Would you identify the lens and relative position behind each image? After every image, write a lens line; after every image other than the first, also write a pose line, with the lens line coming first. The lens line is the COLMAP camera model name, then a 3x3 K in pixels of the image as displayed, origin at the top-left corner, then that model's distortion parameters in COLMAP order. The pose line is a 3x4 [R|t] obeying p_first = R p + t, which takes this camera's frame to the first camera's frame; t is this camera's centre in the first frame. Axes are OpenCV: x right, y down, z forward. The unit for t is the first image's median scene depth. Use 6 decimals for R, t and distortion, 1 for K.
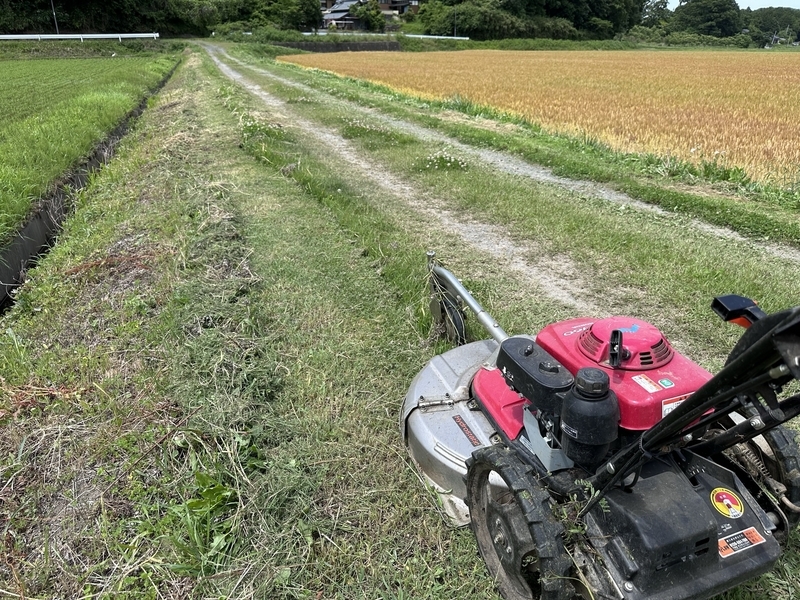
lens RADIAL K [[560.2, 0, 404.1], [0, 560.2, 299.0], [0, 0, 1]] dist [0.020878, -0.004441]
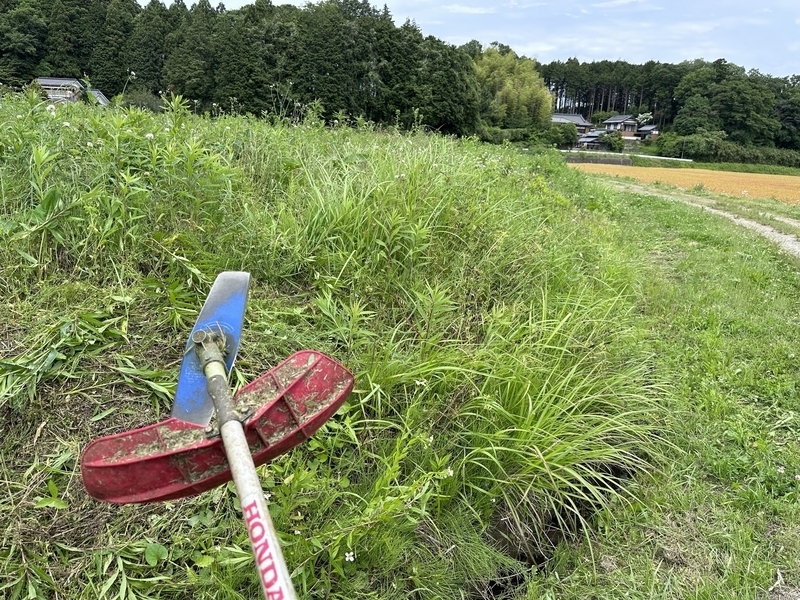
lens RADIAL K [[560.2, 0, 401.9], [0, 560.2, 302.8], [0, 0, 1]] dist [0.020878, -0.004441]
pose [[0.911205, 0.156739, -0.380970, 0.051548], [-0.220366, 0.966808, -0.129308, 0.160072], [0.348057, 0.201779, 0.915501, -0.336058]]
